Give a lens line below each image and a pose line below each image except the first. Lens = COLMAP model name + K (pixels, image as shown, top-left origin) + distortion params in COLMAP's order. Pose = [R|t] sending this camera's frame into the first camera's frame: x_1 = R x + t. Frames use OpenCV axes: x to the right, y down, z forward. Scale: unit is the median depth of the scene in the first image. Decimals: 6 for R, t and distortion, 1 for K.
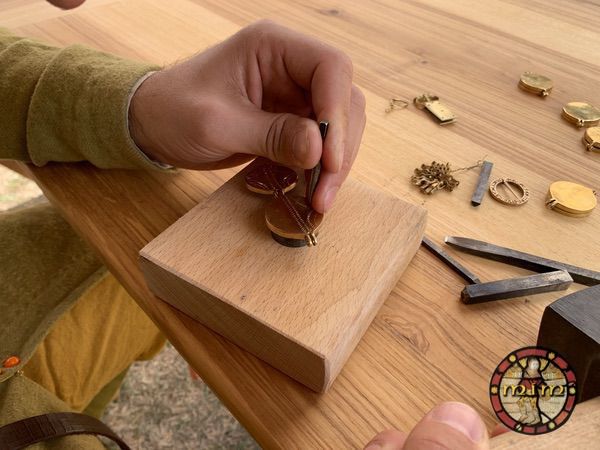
lens RADIAL K [[460.7, 0, 300.0], [0, 460.7, 225.0], [0, 0, 1]] dist [-0.002183, -0.004474]
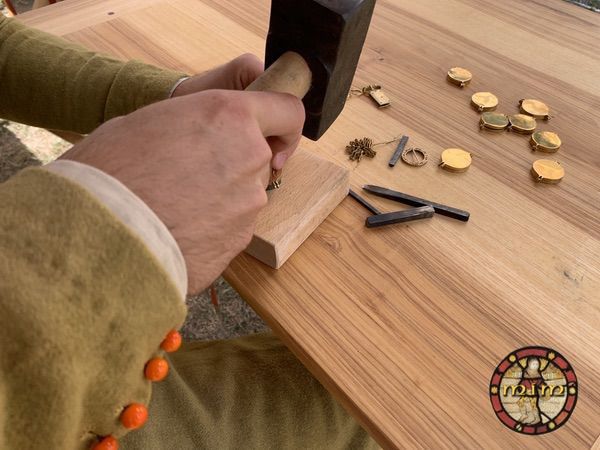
lens RADIAL K [[460.7, 0, 300.0], [0, 460.7, 225.0], [0, 0, 1]] dist [-0.002183, -0.004474]
pose [[0.998556, 0.018130, -0.050565, 0.158002], [-0.014285, 0.997052, 0.075386, 0.040170], [0.051782, -0.074555, 0.995872, -0.529996]]
